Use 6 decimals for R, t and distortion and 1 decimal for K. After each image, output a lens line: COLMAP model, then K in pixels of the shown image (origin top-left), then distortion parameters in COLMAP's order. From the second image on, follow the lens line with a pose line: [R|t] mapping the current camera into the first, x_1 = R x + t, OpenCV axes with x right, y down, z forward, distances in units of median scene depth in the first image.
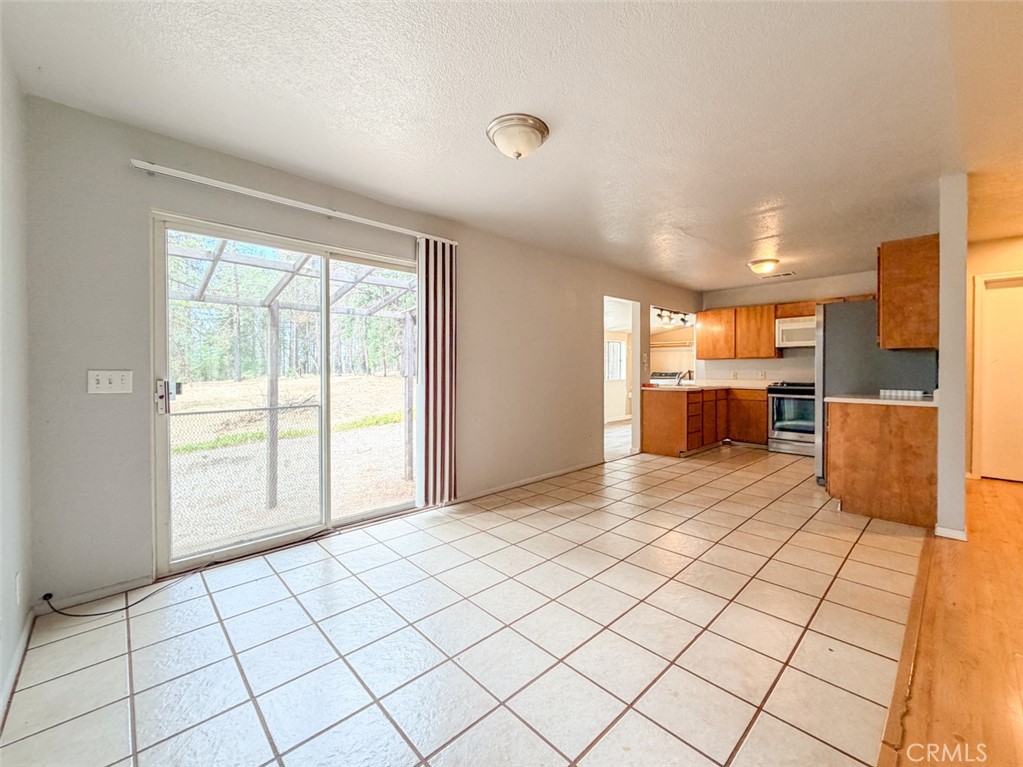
lens RADIAL K [[418.2, 0, 520.3], [0, 418.2, 376.6], [0, 0, 1]] dist [-0.018638, -0.000130]
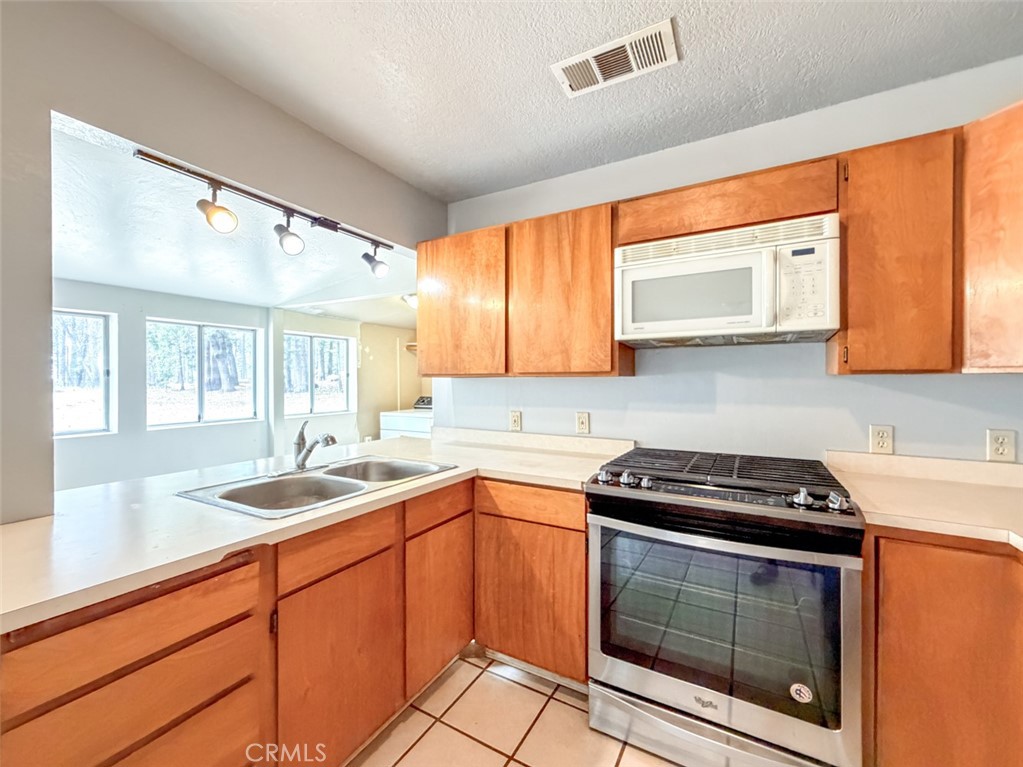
lens RADIAL K [[418.2, 0, 504.1], [0, 418.2, 383.9], [0, 0, 1]] dist [-0.018638, -0.000130]
pose [[0.957323, 0.002322, 0.289011, 0.441064], [0.000817, 0.999942, -0.010739, -0.034138], [-0.289019, 0.010517, 0.957265, 0.717187]]
